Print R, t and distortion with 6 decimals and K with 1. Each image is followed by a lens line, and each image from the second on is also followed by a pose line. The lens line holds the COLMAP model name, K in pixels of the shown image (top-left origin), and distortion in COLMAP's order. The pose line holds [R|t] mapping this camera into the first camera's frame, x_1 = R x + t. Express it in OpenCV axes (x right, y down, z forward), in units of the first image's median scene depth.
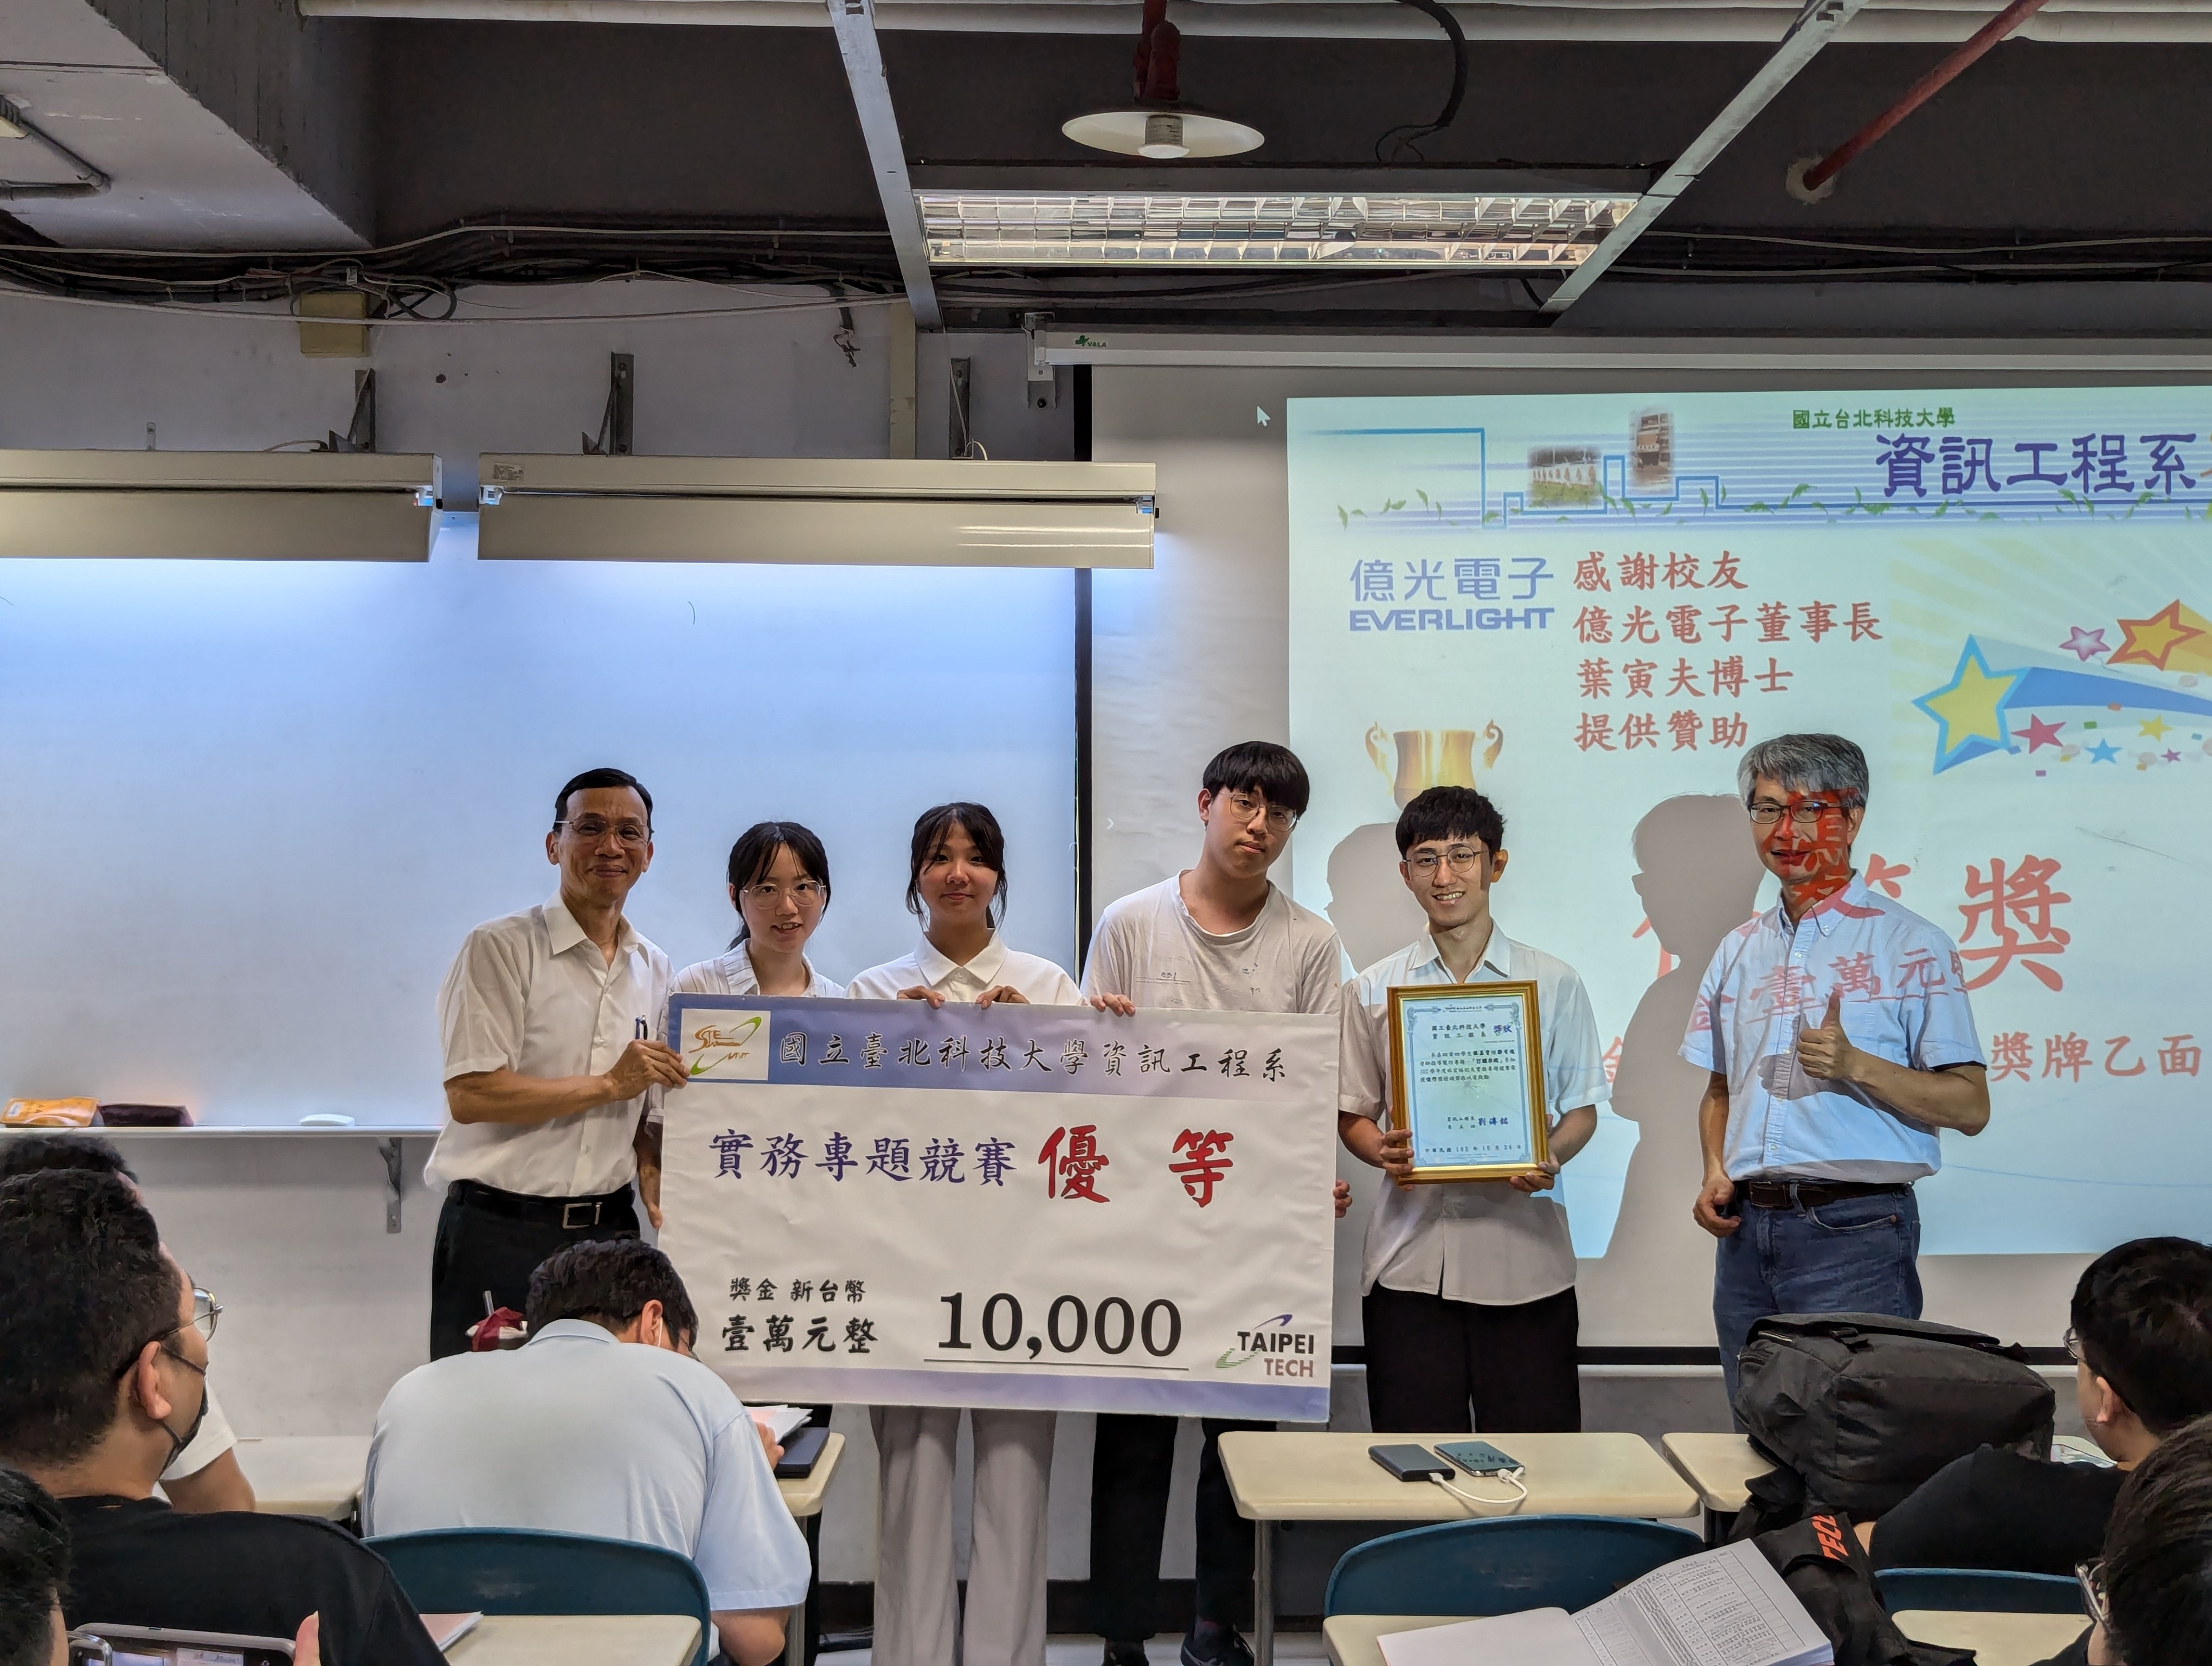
lens RADIAL K [[3024.8, 0, 1125.5], [0, 3024.8, 837.6], [0, 0, 1]] dist [0.052462, 0.000000]
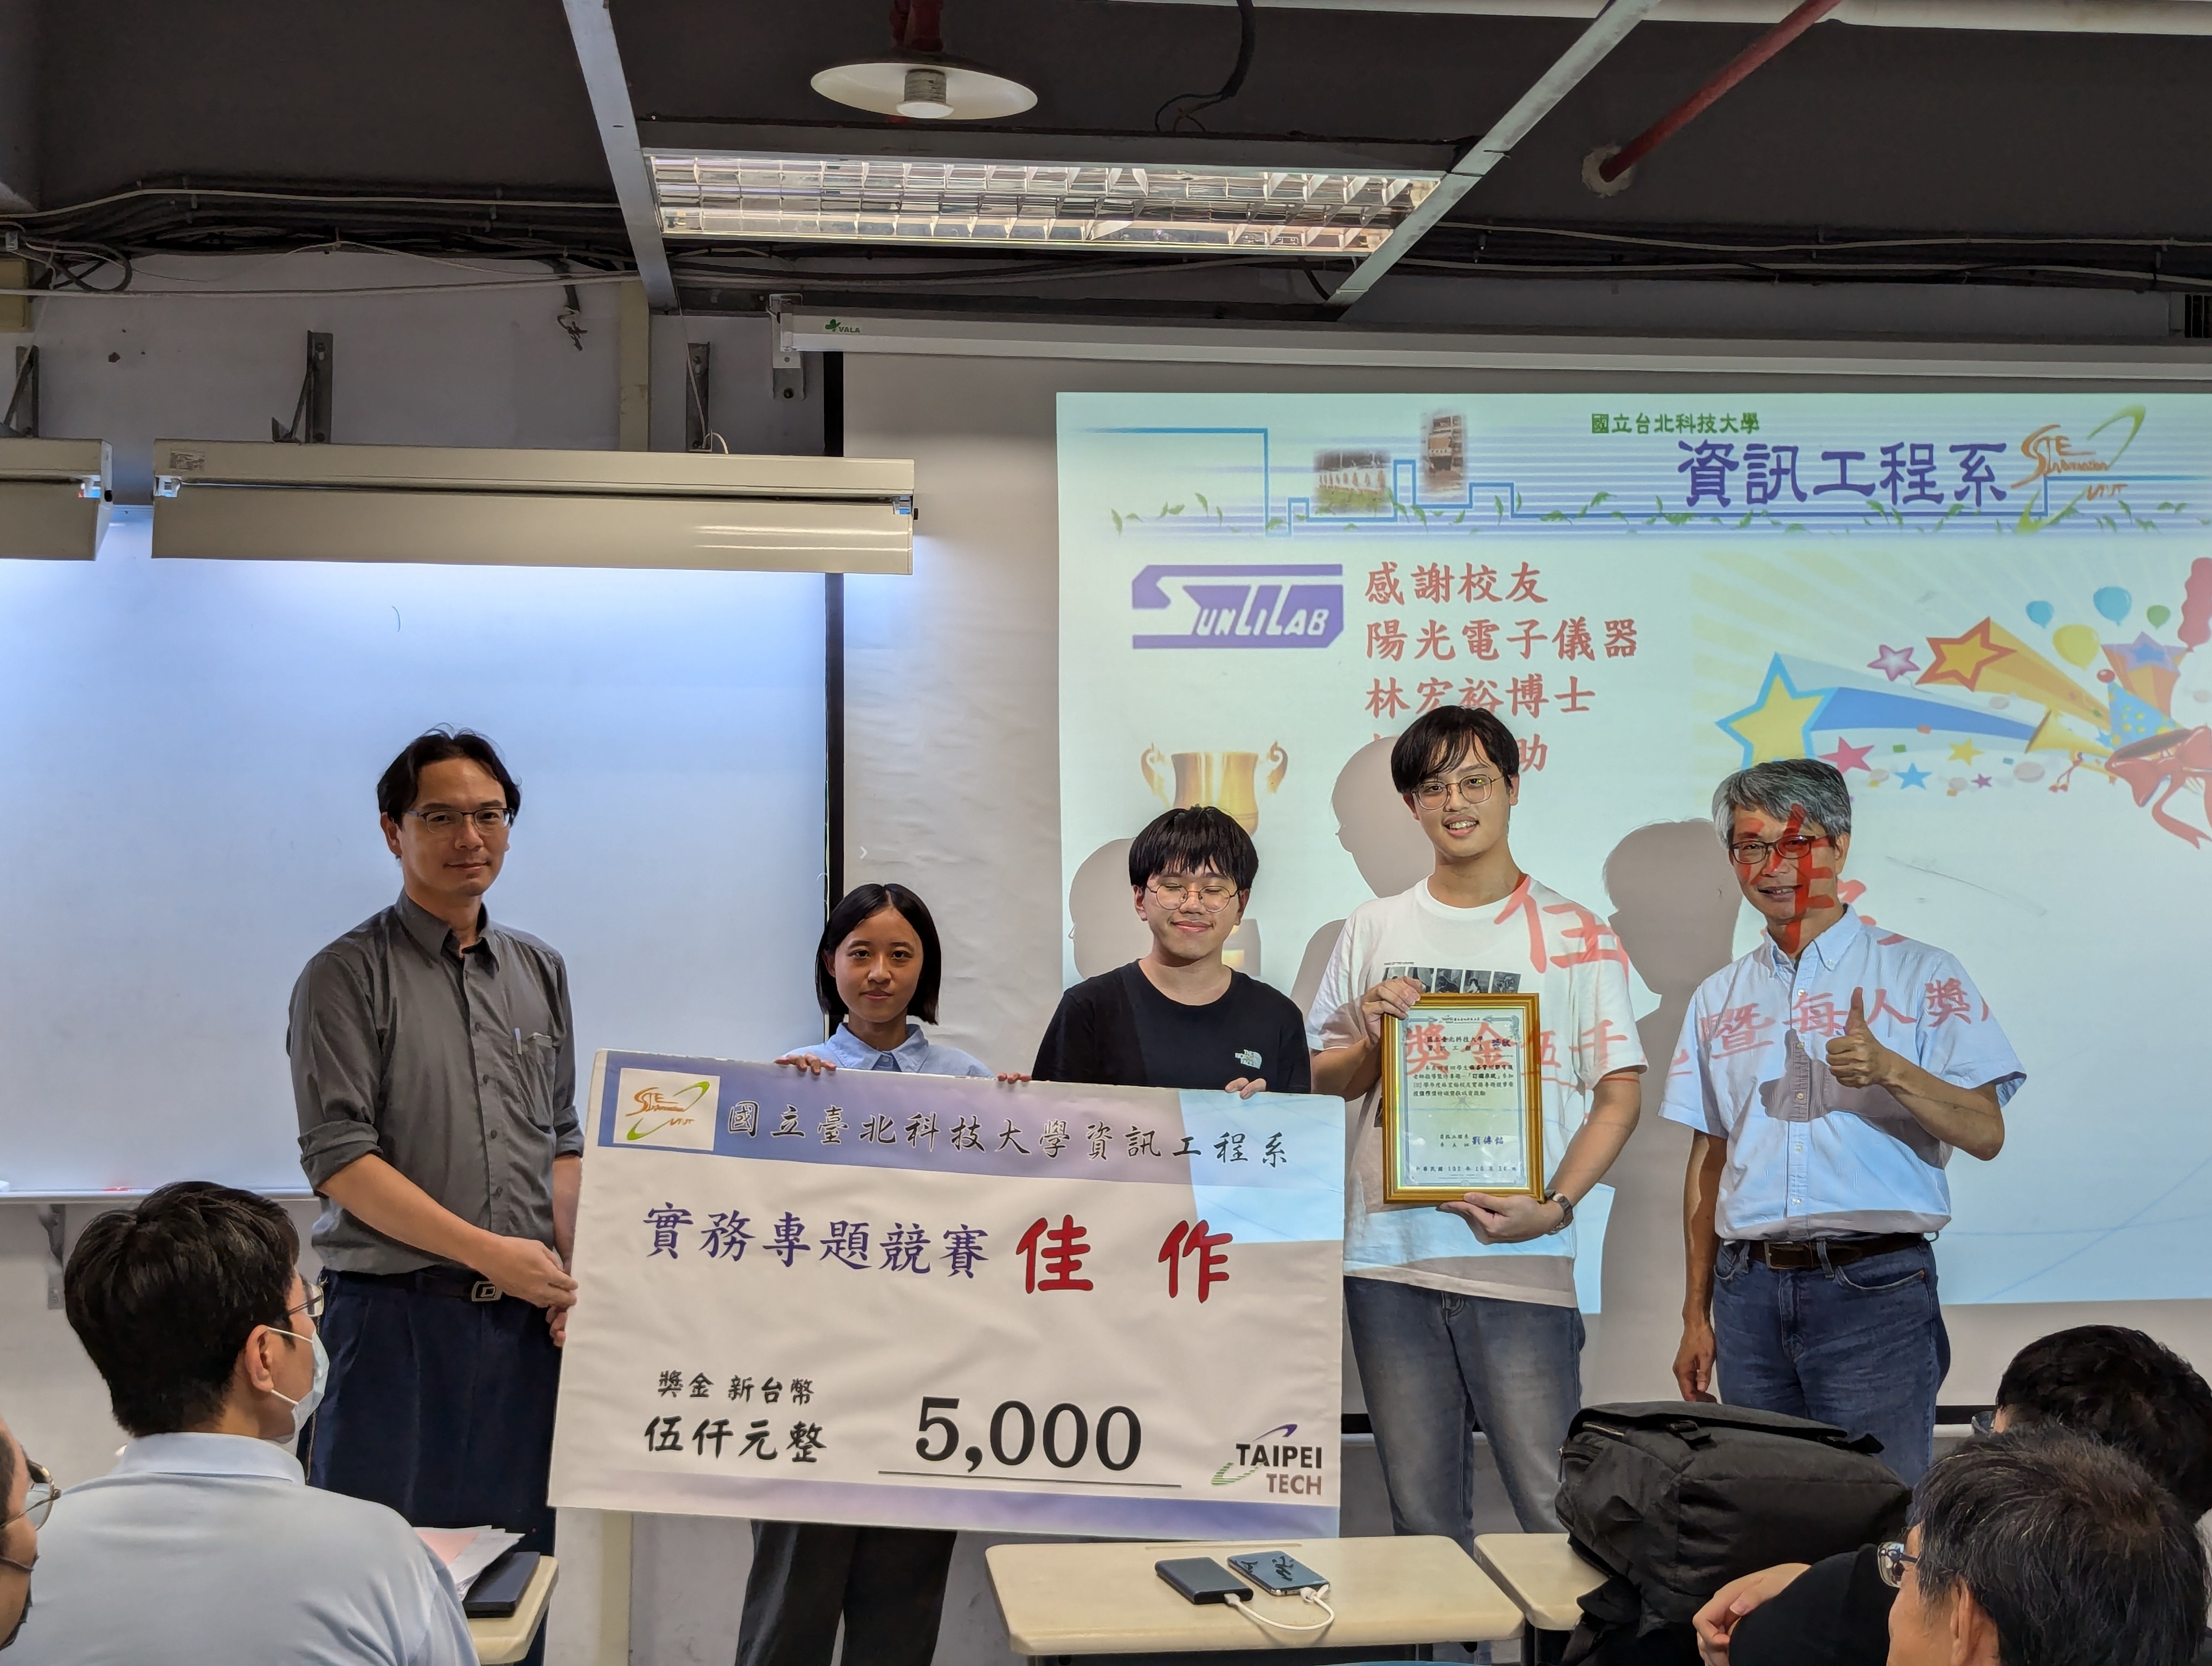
lens RADIAL K [[3024.8, 0, 1144.9], [0, 3024.8, 828.6], [0, 0, 1]] dist [0.052462, 0.000000]
pose [[0.996038, 0.000719, 0.088922, -0.001640], [-0.000100, 0.999976, -0.006963, -0.005457], [-0.088925, 0.006926, 0.996014, 0.077213]]
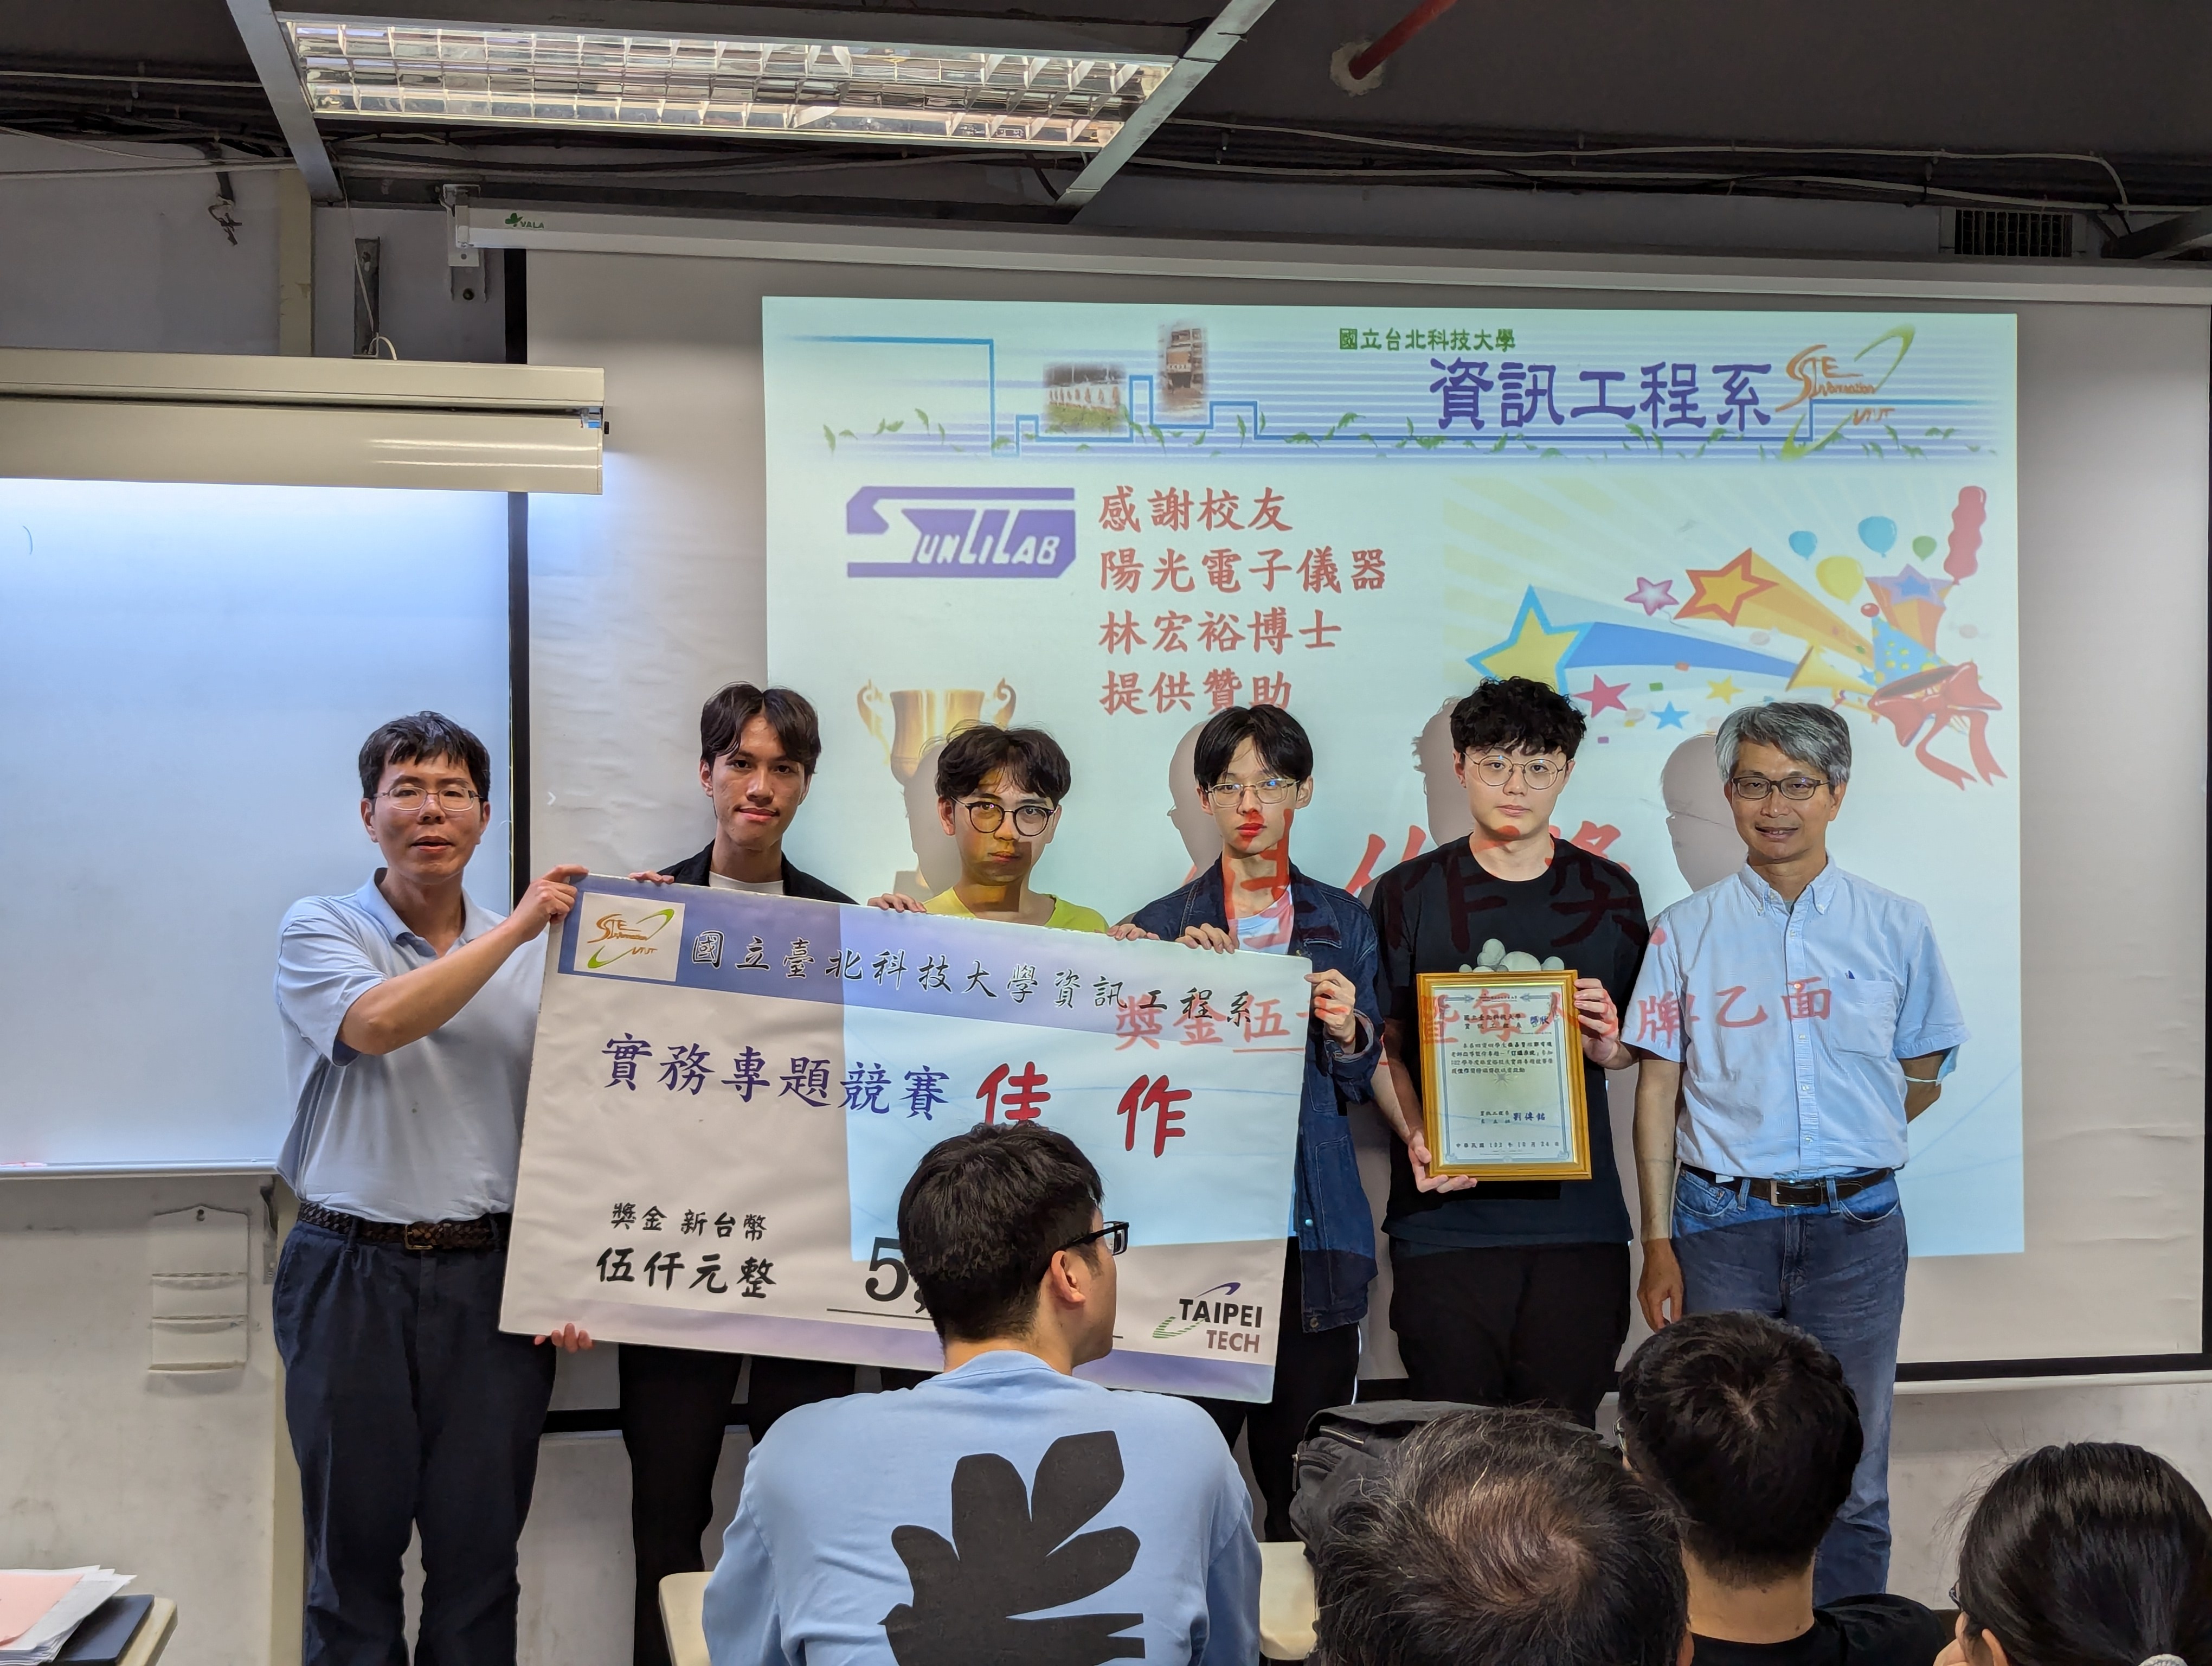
lens RADIAL K [[3024.8, 0, 1130.6], [0, 3024.8, 899.4], [0, 0, 1]] dist [0.052462, 0.000000]
pose [[0.986664, -0.007555, 0.162593, 0.015366], [0.000590, 0.999081, 0.042847, -0.012454], [-0.162767, -0.042179, 0.985762, 0.133907]]
